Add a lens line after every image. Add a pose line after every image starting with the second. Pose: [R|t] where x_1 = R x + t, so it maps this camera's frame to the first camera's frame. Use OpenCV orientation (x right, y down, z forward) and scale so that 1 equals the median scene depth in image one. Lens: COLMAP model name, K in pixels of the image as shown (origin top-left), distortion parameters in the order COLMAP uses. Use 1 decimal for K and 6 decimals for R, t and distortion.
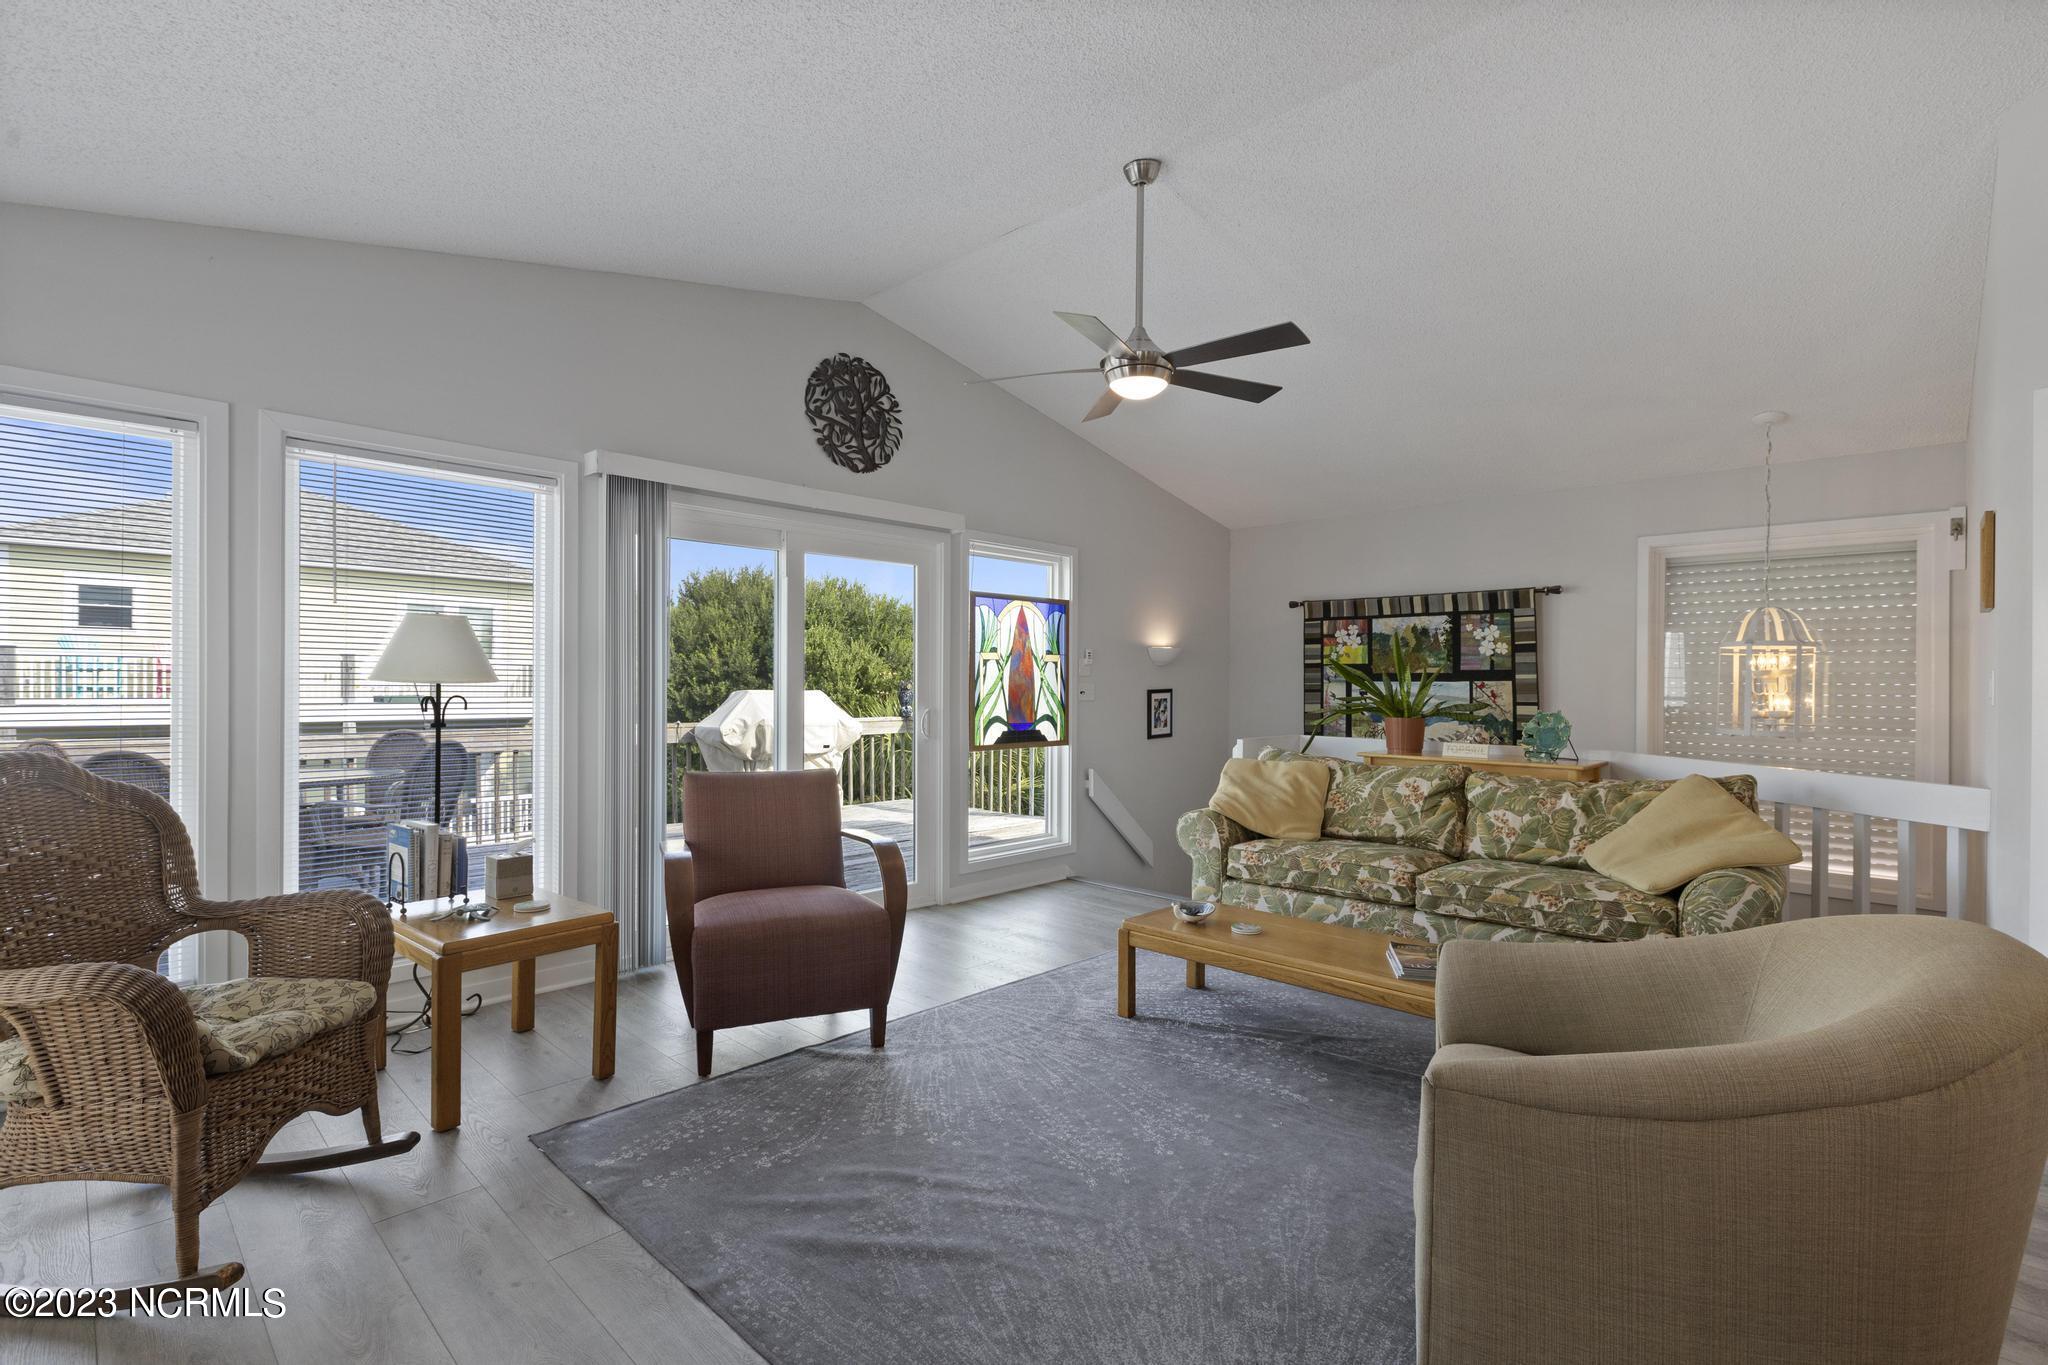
lens RADIAL K [[937.4, 0, 1029.5], [0, 937.4, 679.3], [0, 0, 1]] dist [-0.001346, 0.000375]
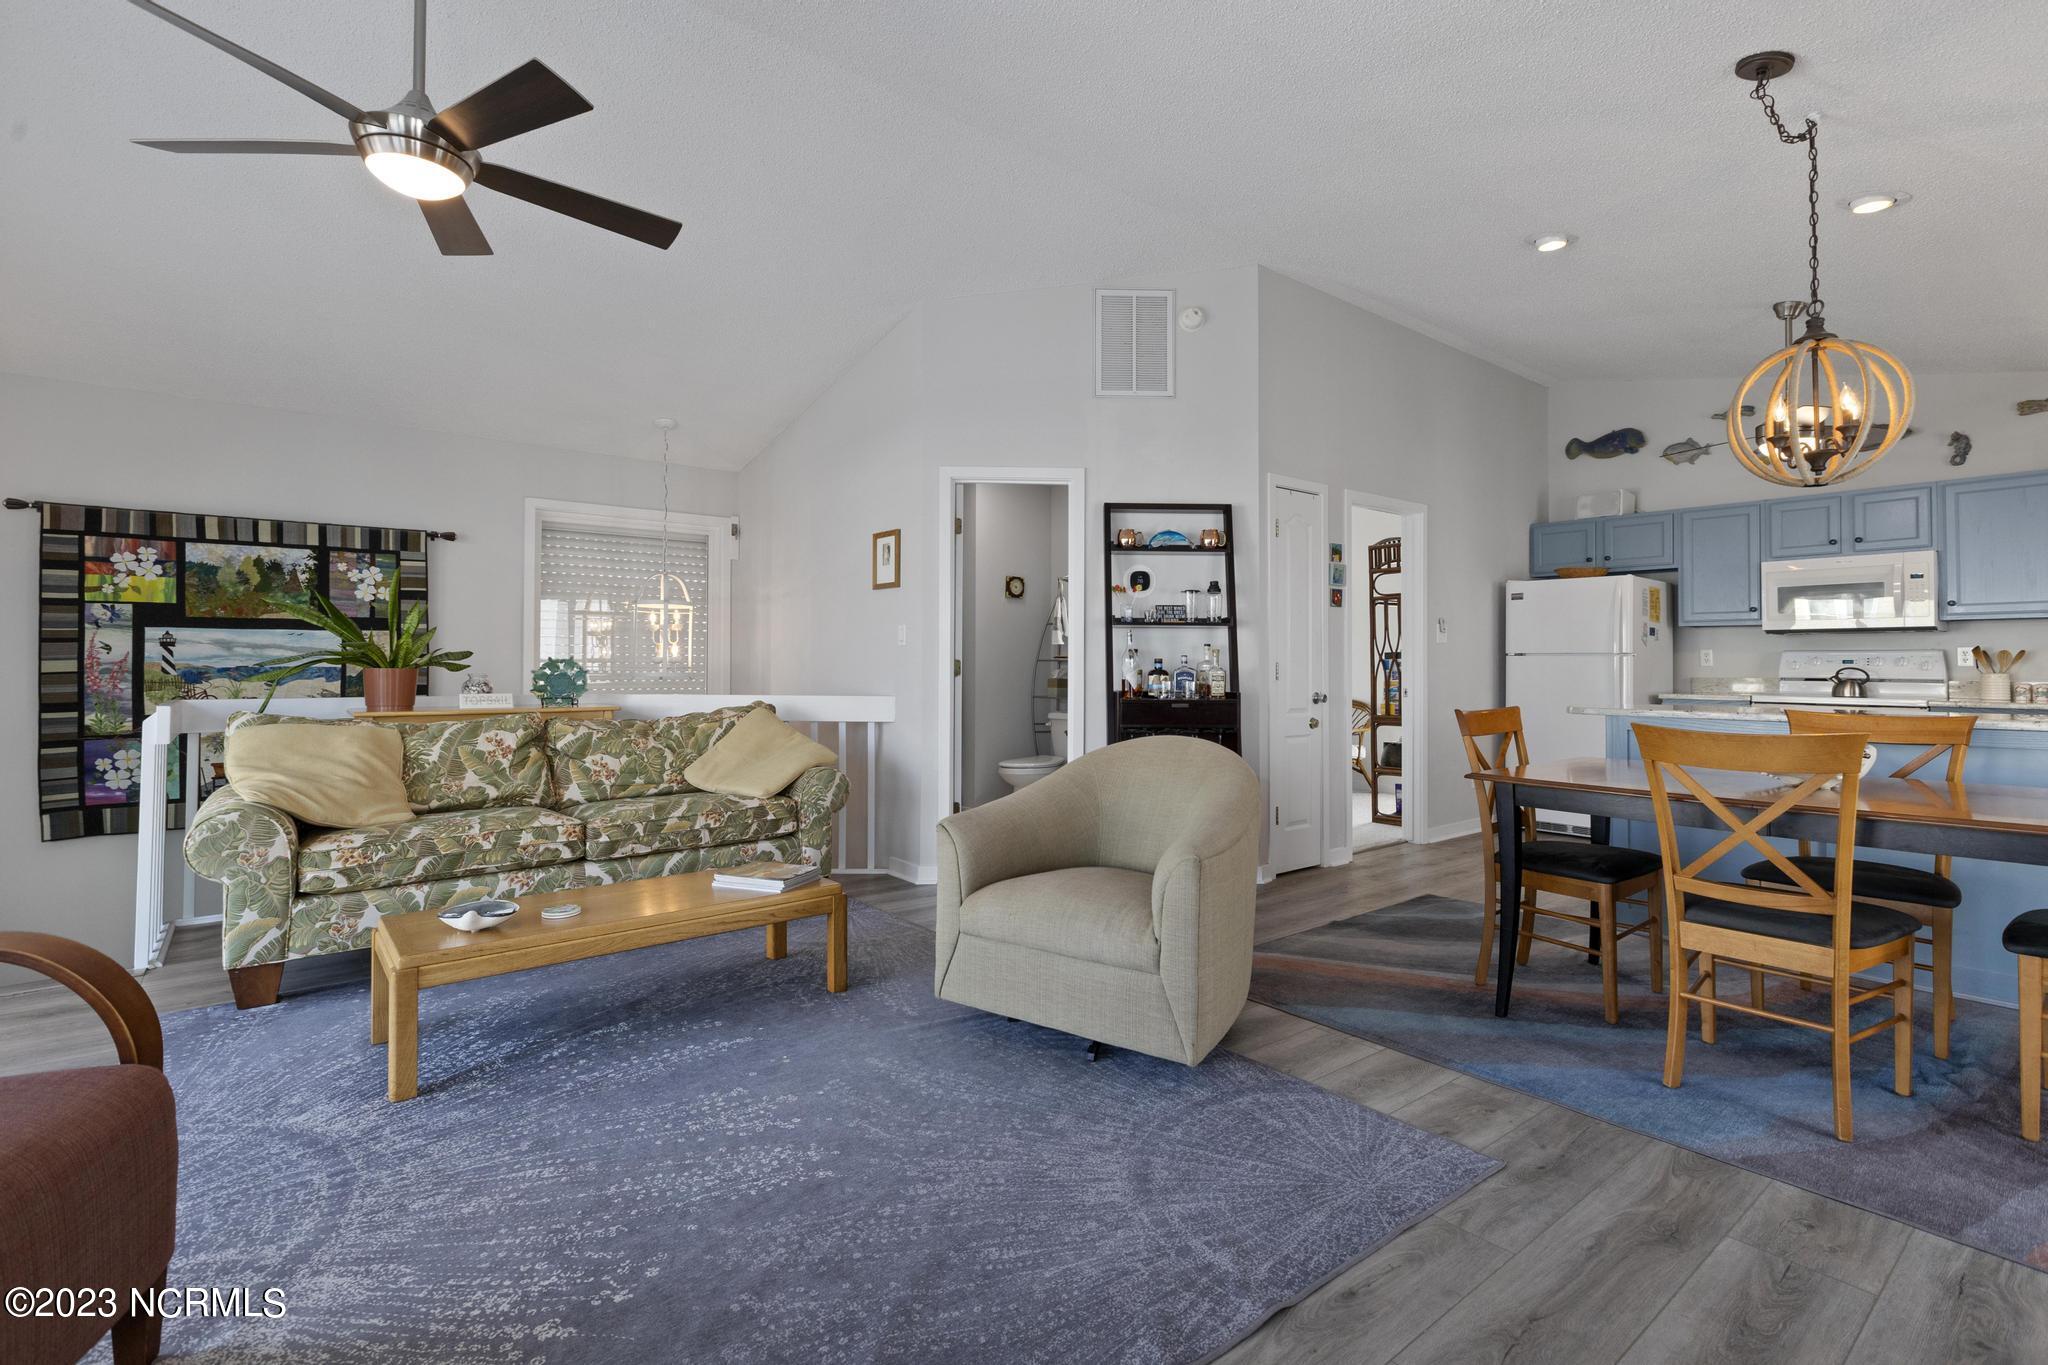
lens RADIAL K [[937.4, 0, 1036.1], [0, 937.4, 653.3], [0, 0, 1]] dist [-0.001346, 0.000375]
pose [[0.127438, 0.002433, 0.991844, -0.367421], [-0.006012, 0.999981, -0.001681, 0.026007], [-0.991828, -0.005749, 0.127450, 0.332327]]
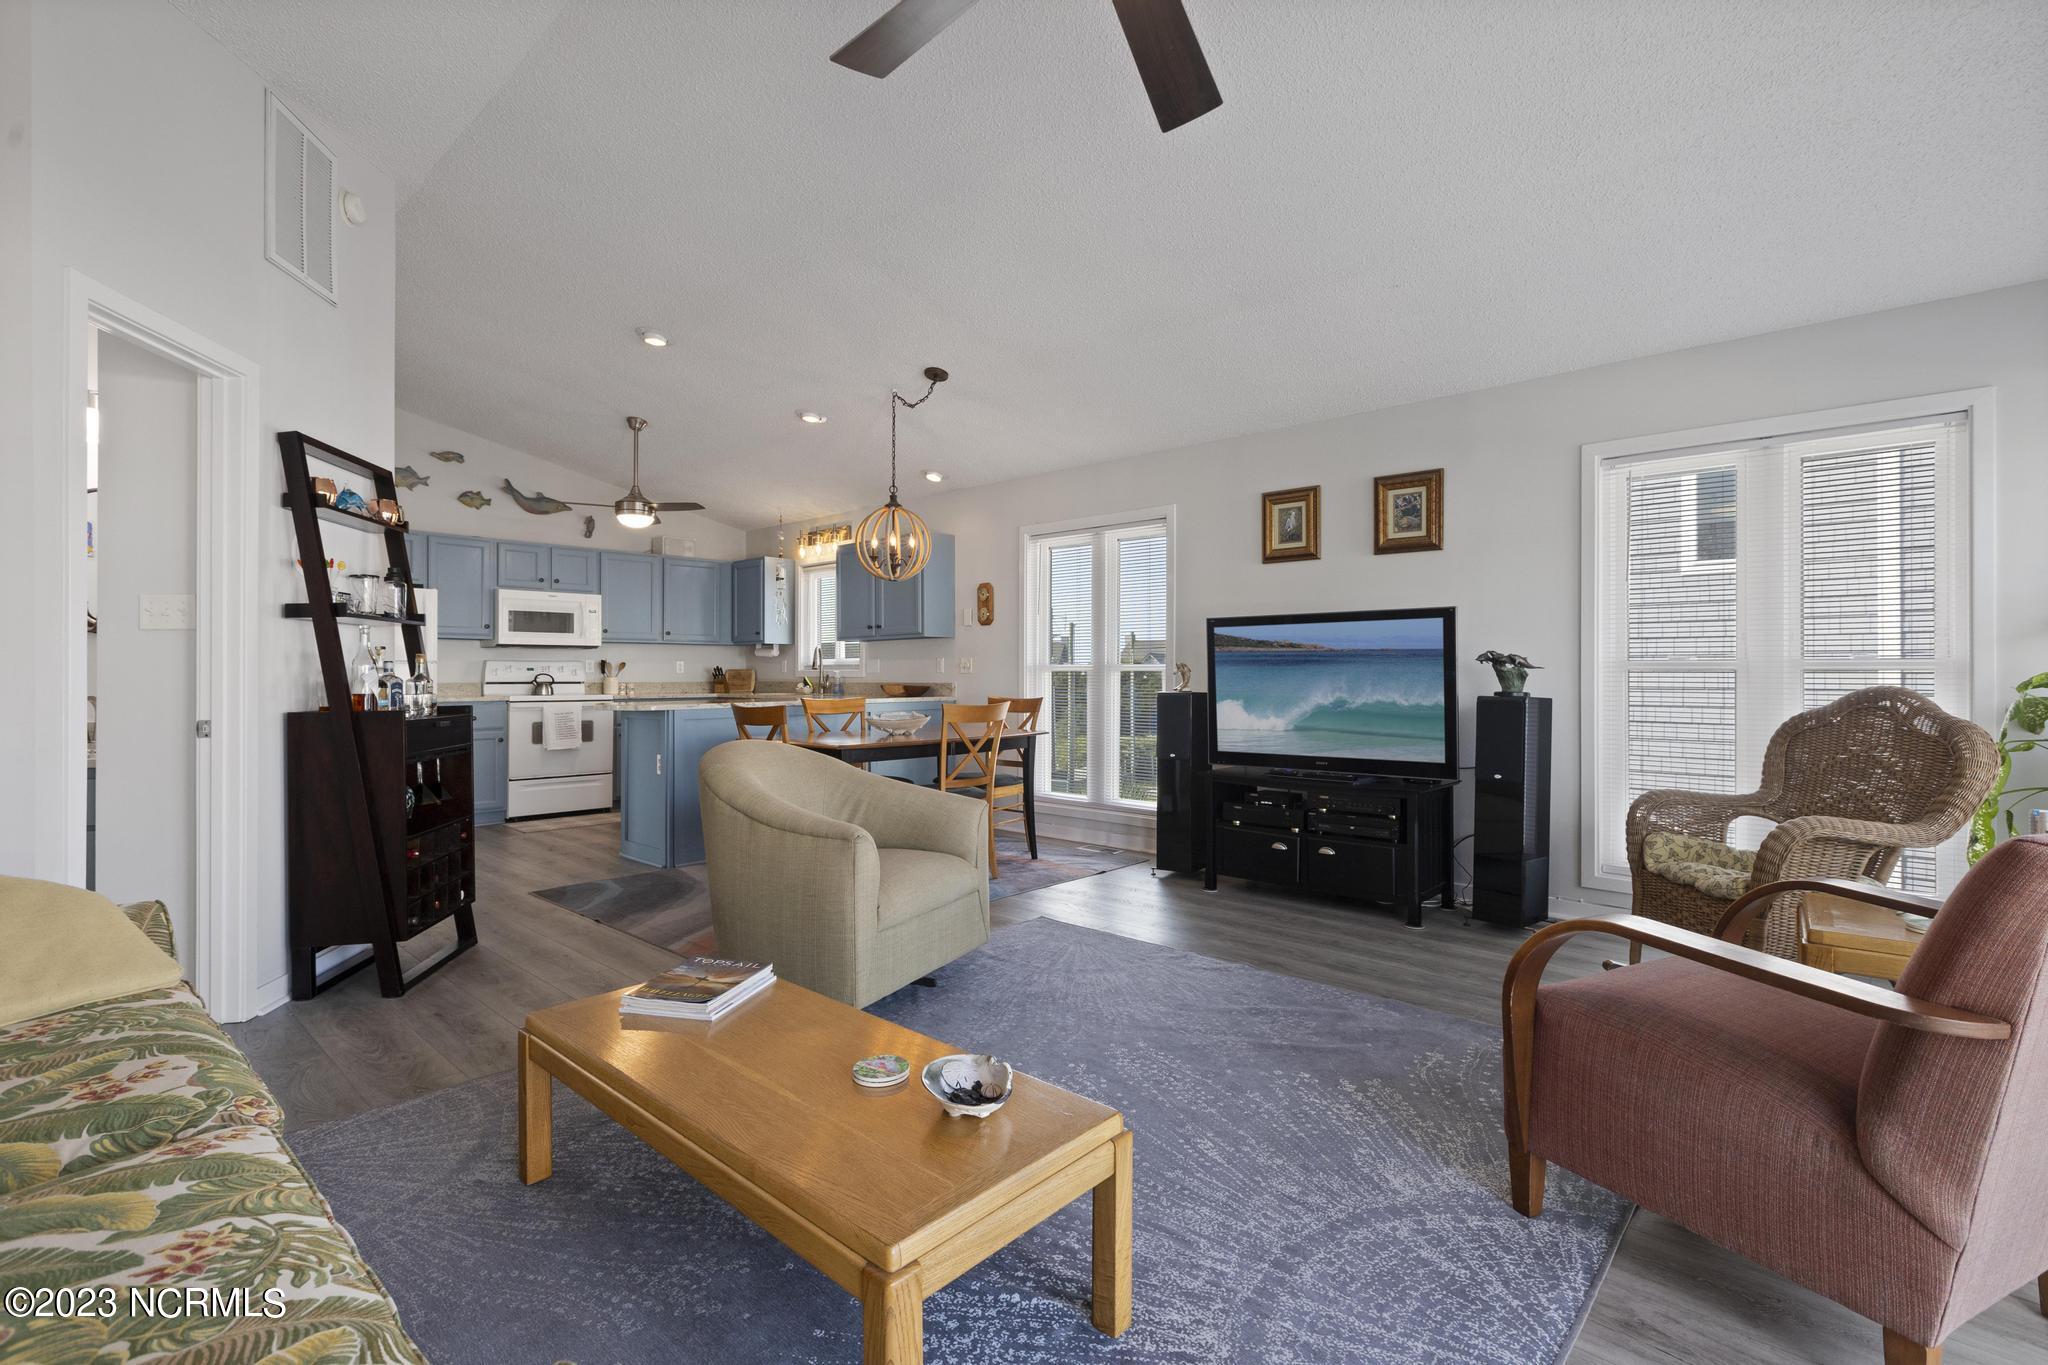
lens RADIAL K [[937.4, 0, 1019.4], [0, 937.4, 676.7], [0, 0, 1]] dist [-0.001346, 0.000375]
pose [[-0.999926, -0.010876, -0.005520, 0.112476], [-0.010871, 0.999941, -0.000858, 0.033094], [0.005529, -0.000798, -0.999984, 1.048344]]
